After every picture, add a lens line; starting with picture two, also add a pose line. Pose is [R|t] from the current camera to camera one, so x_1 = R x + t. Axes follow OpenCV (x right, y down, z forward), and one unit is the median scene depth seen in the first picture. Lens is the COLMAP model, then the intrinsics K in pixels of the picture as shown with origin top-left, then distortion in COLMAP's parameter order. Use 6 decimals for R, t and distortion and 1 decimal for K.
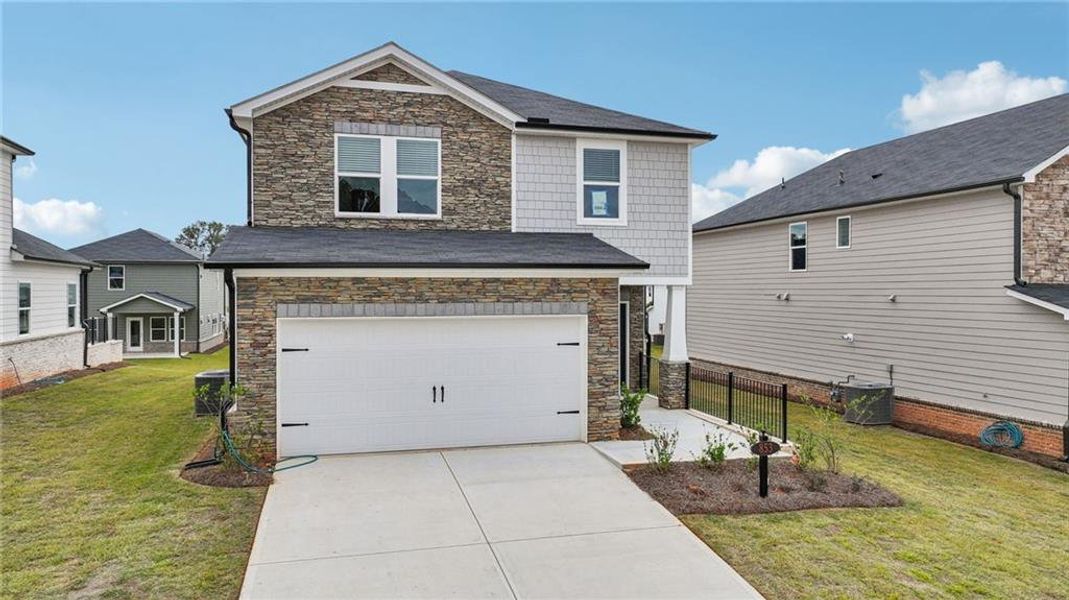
lens RADIAL K [[741.1, 0, 534.5], [0, 741.1, 300.0], [0, 0, 1]] dist [0.001948, 0.001096]
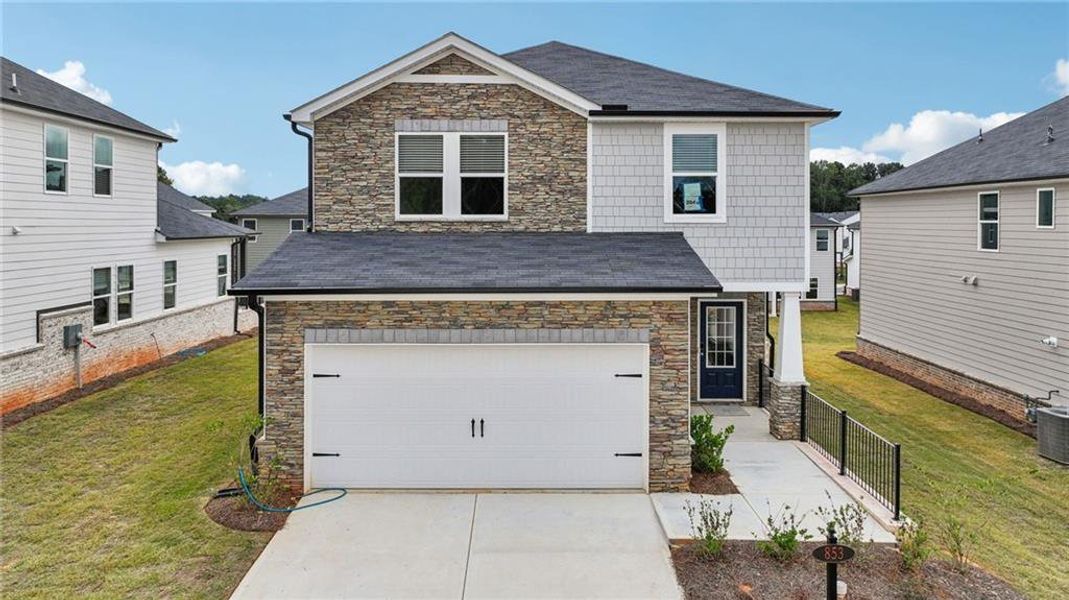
lens RADIAL K [[763.0, 0, 535.4], [0, 763.0, 230.1], [0, 0, 1]] dist [0.001865, -0.001300]
pose [[0.965943, 0.003913, -0.258725, 0.149895], [-0.004644, 0.999987, -0.002212, -0.094641], [0.258713, 0.003338, 0.965949, 0.101222]]
